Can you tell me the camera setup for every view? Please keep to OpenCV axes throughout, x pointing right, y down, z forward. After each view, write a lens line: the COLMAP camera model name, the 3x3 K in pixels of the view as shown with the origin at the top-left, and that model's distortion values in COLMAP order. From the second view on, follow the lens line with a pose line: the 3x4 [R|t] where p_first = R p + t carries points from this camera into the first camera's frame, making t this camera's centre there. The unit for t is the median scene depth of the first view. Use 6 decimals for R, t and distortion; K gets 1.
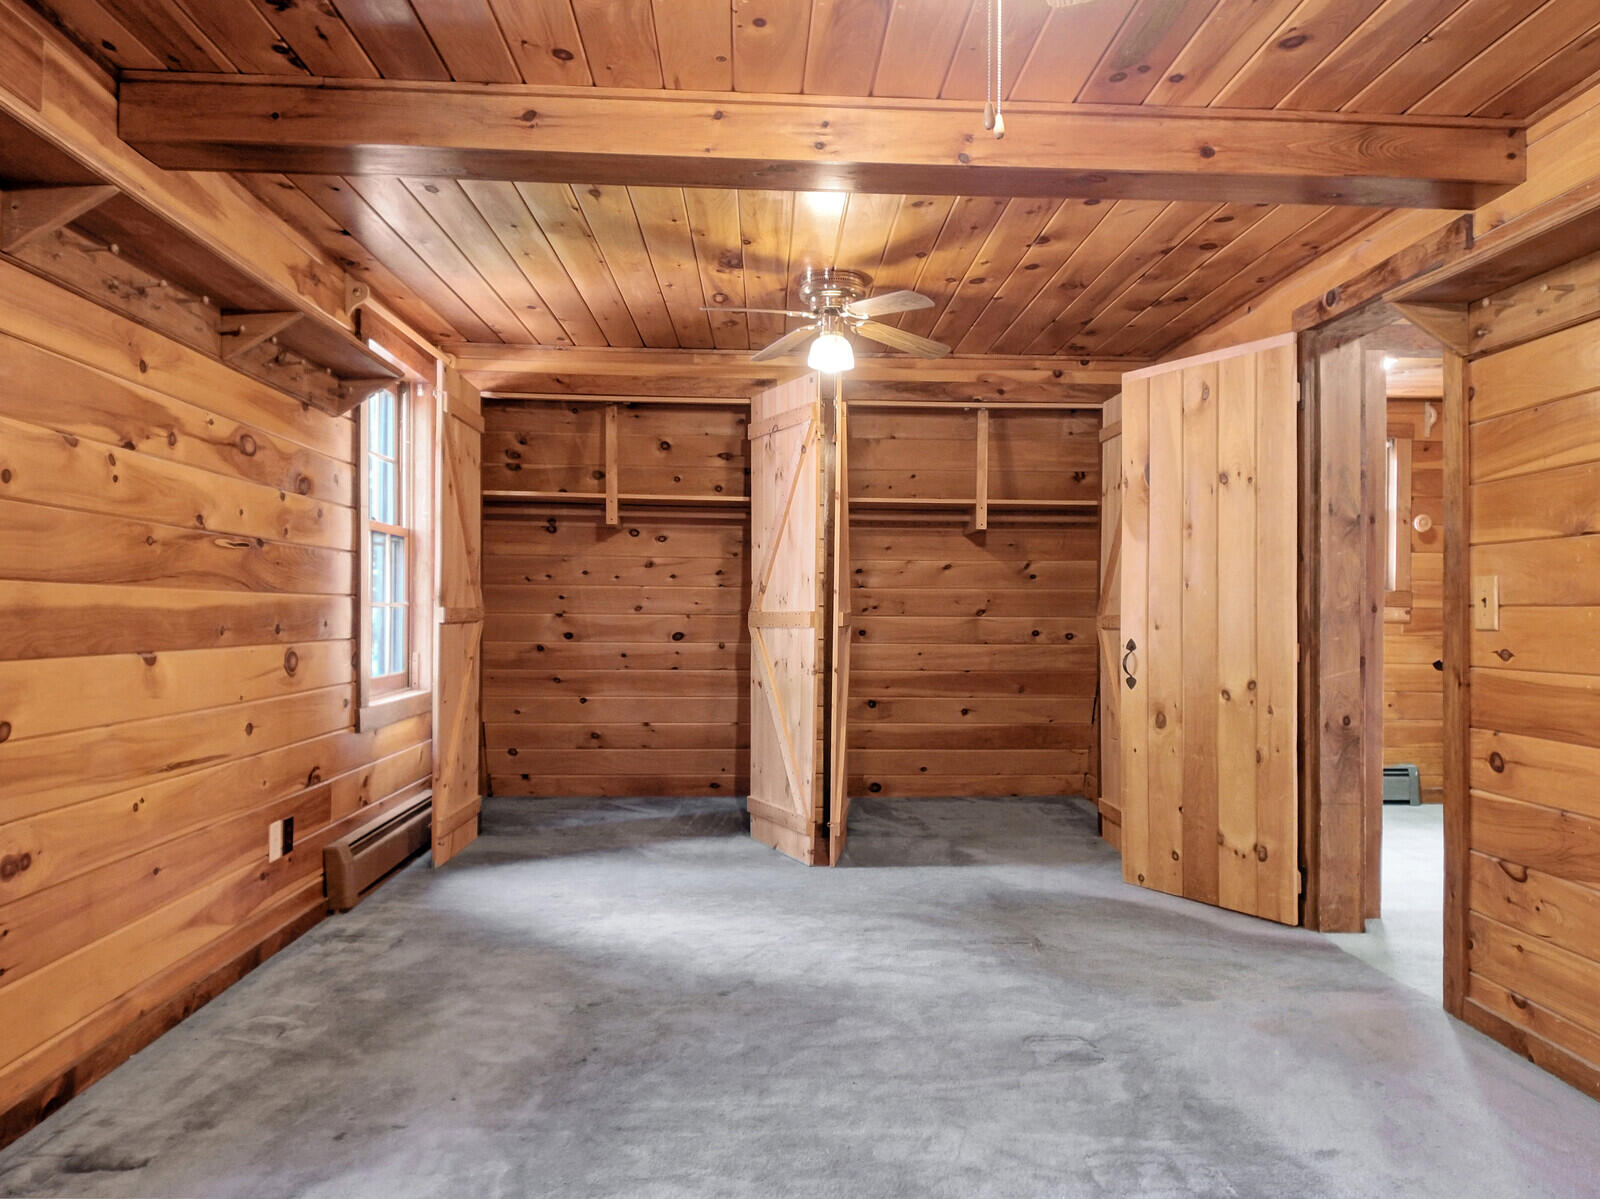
lens RADIAL K [[1090.5, 0, 800.0], [0, 1090.5, 599.5], [0, 0, 1]] dist [0.000939, -0.000896]
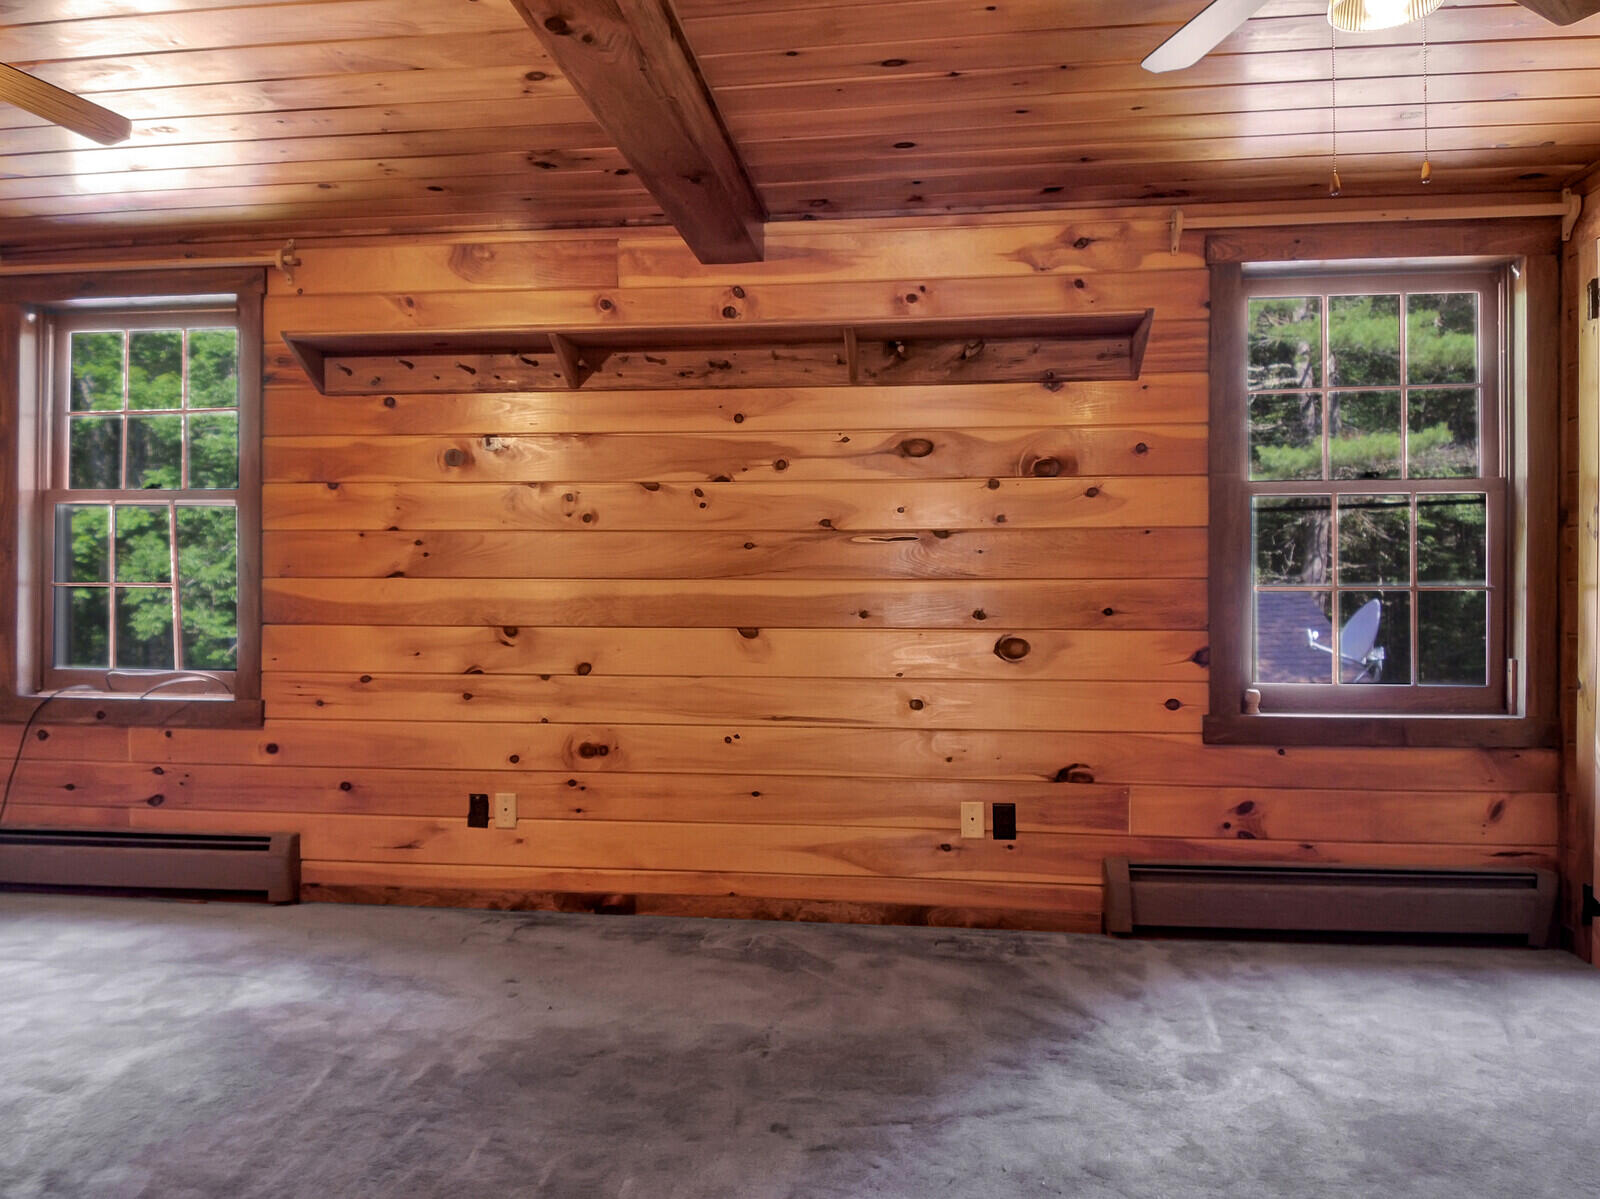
lens RADIAL K [[1090.5, 0, 800.0], [0, 1090.5, 599.5], [0, 0, 1]] dist [0.000939, -0.000896]
pose [[-0.158107, -0.014550, -0.987315, 0.723686], [0.008671, 0.999832, -0.016123, 0.034886], [0.987384, -0.011110, -0.157954, 1.279769]]
